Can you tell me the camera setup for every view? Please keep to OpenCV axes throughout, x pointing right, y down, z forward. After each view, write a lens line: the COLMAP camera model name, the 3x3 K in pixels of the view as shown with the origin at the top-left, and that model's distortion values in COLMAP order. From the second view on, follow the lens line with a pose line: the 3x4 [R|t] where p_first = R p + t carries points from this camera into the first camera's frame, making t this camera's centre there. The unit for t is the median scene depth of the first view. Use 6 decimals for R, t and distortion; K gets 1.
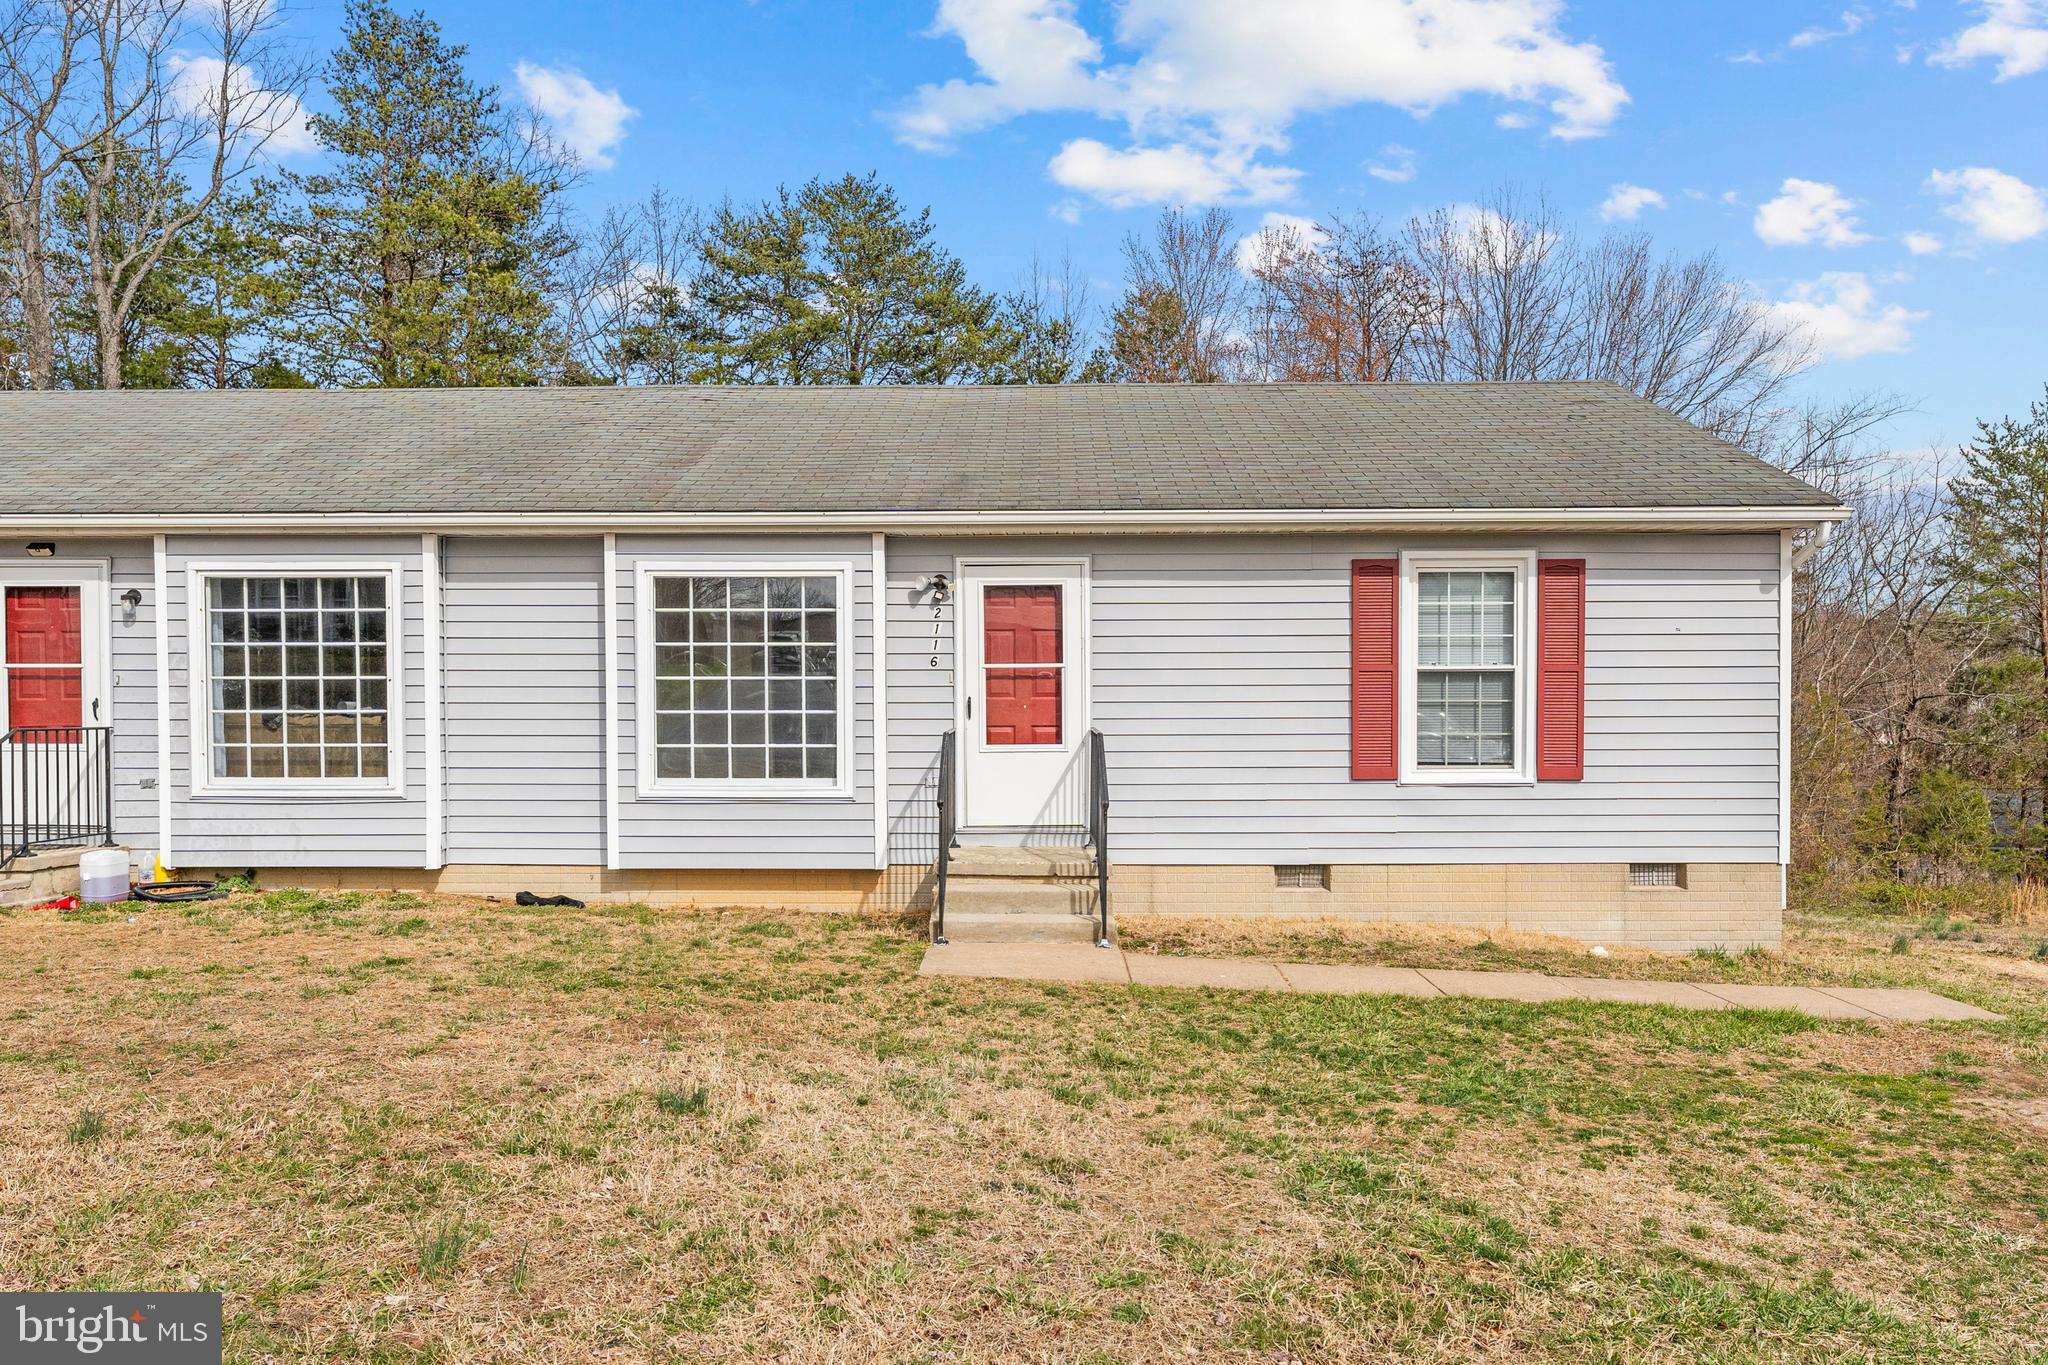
lens RADIAL K [[1298.7, 0, 1021.9], [0, 1298.7, 685.7], [0, 0, 1]] dist [-0.000360, 0.000437]
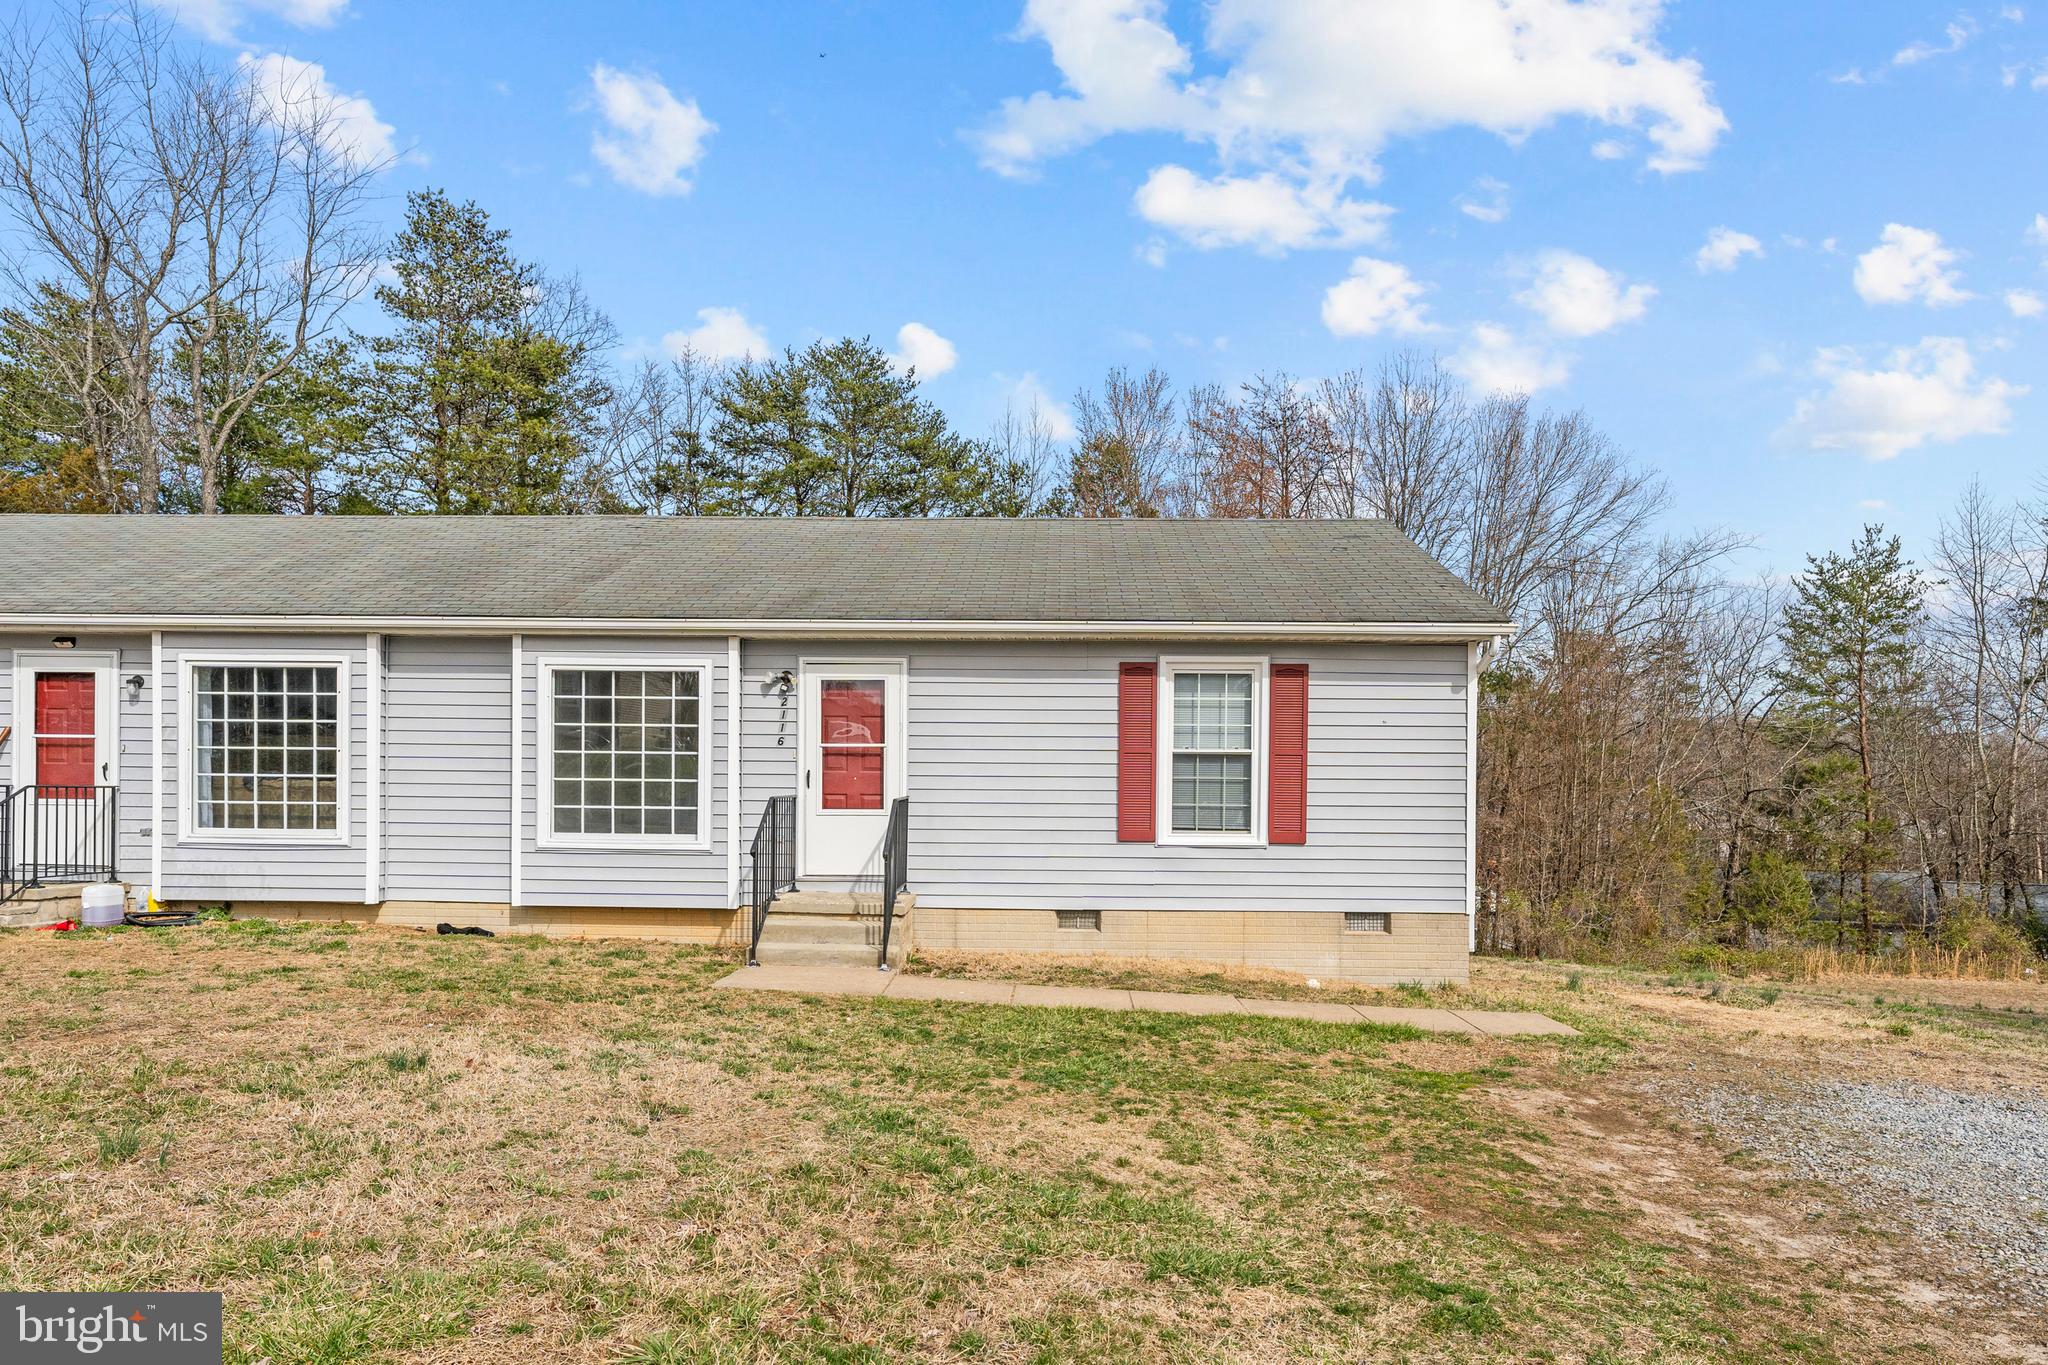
lens RADIAL K [[1103.2, 0, 981.6], [0, 1103.2, 757.9], [0, 0, 1]] dist [0.000675, 0.001365]
pose [[0.999889, 0.011922, -0.008908, 0.132492], [-0.012034, 0.999848, -0.012635, 0.008281], [0.008756, 0.012741, 0.999880, -0.046341]]
